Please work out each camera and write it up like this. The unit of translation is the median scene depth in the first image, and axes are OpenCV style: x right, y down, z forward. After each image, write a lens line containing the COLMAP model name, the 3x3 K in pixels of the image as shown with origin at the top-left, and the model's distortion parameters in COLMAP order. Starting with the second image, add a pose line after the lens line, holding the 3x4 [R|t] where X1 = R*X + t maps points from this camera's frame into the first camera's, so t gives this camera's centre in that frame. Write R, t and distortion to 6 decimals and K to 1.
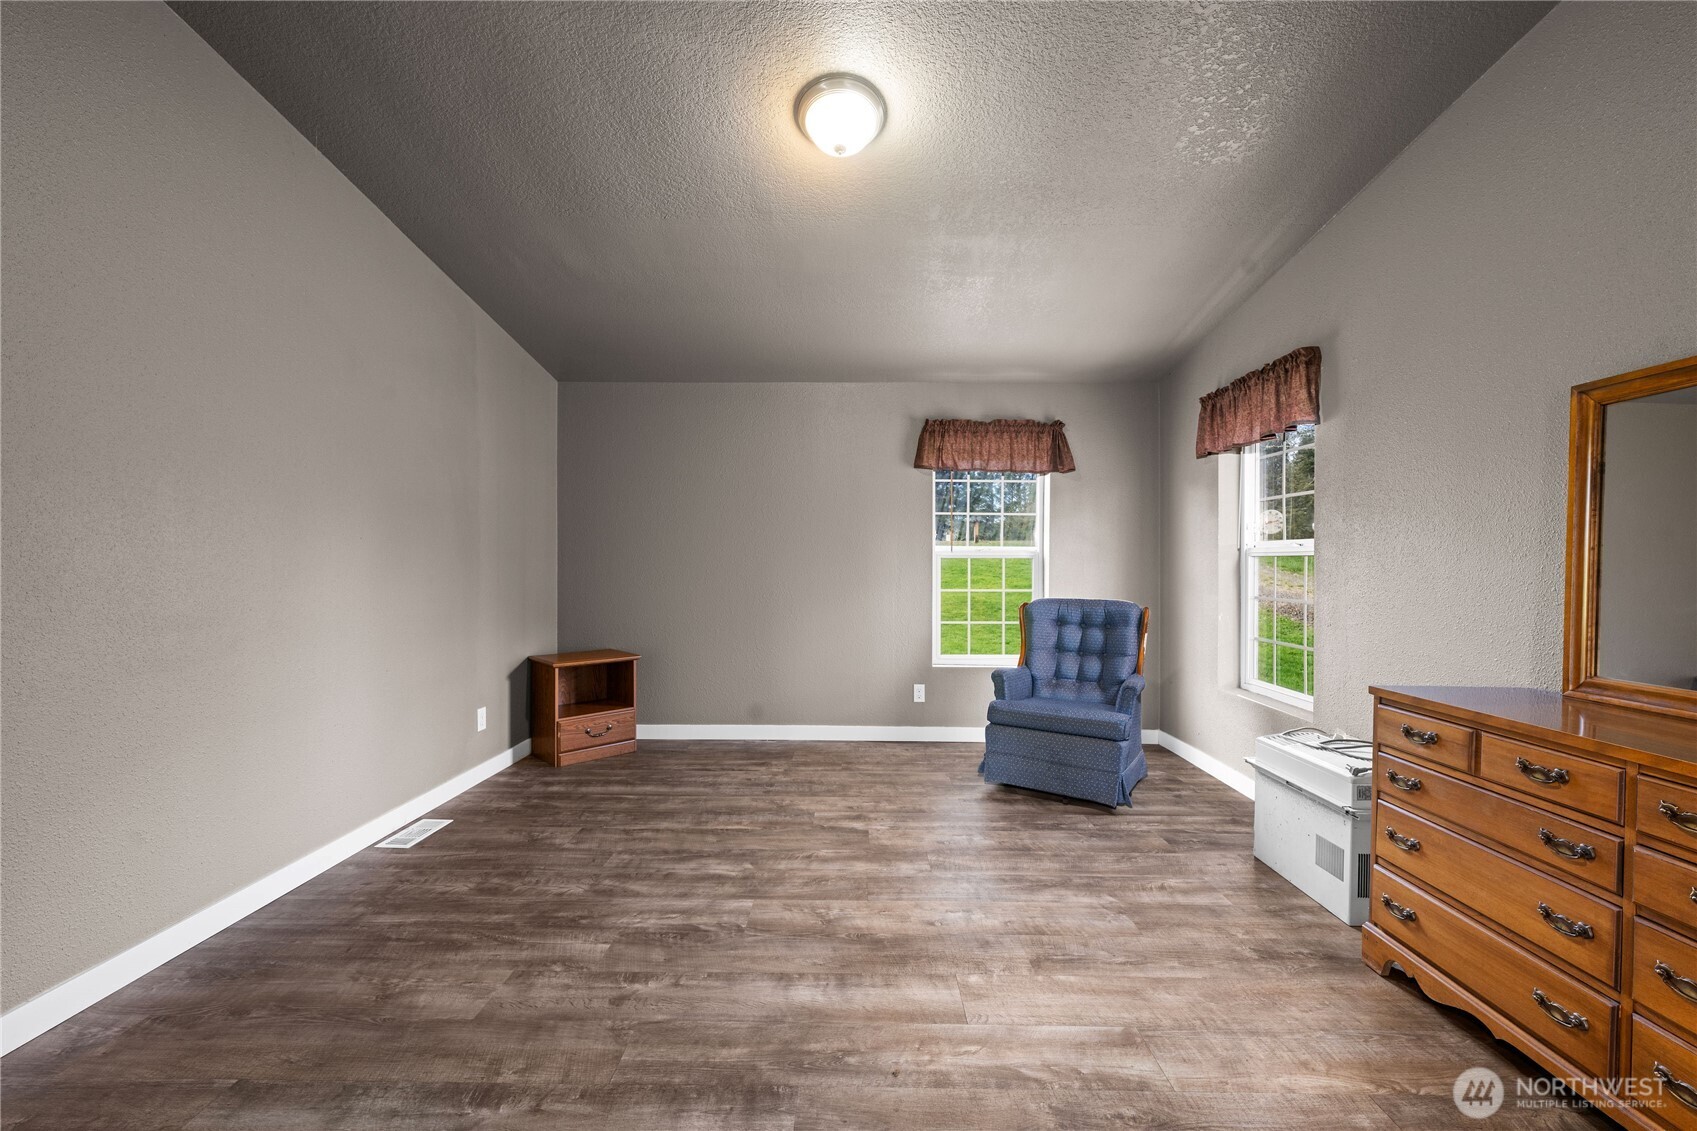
lens RADIAL K [[672.5, 0, 848.0], [0, 672.5, 568.1], [0, 0, 1]] dist [-0.000020, -0.000204]
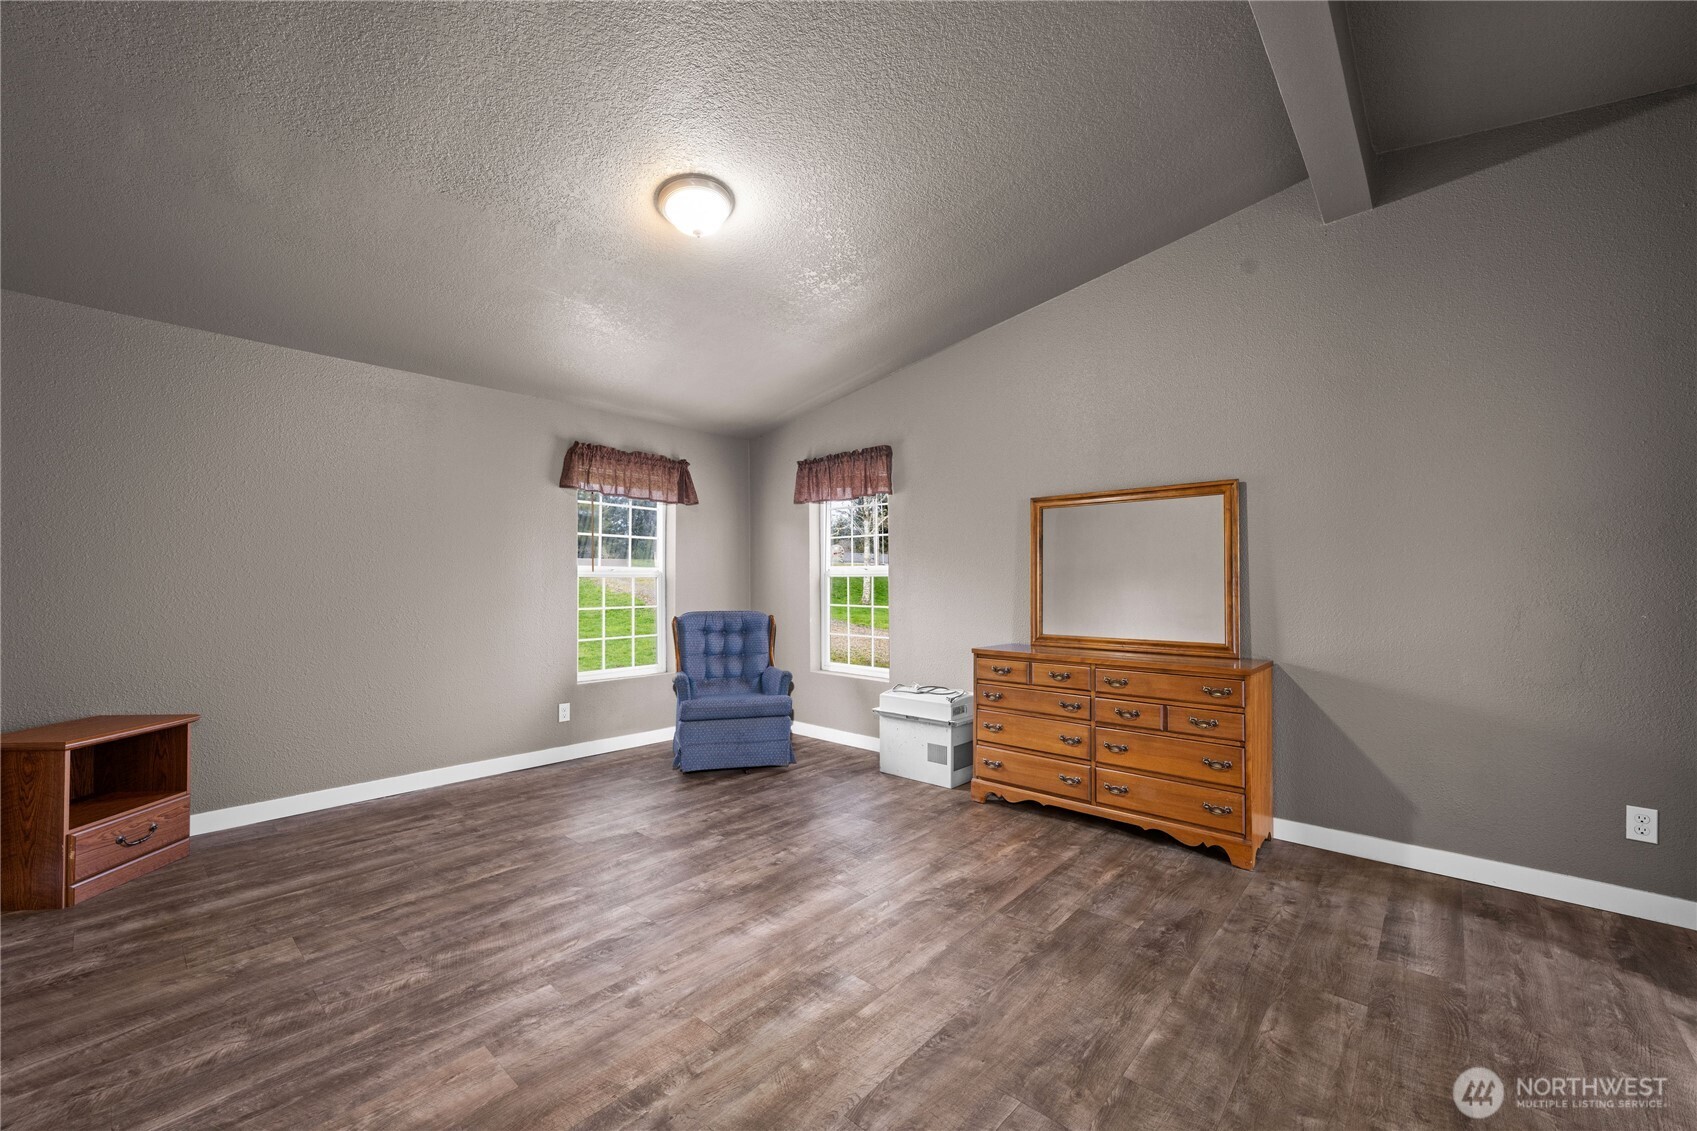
lens RADIAL K [[672.5, 0, 849.7], [0, 672.5, 571.3], [0, 0, 1]] dist [-0.000020, -0.000204]
pose [[0.655714, 0.008043, 0.754967, -0.569548], [0.008432, 0.999803, -0.017974, -0.003829], [-0.754963, 0.018151, 0.655517, 0.031005]]
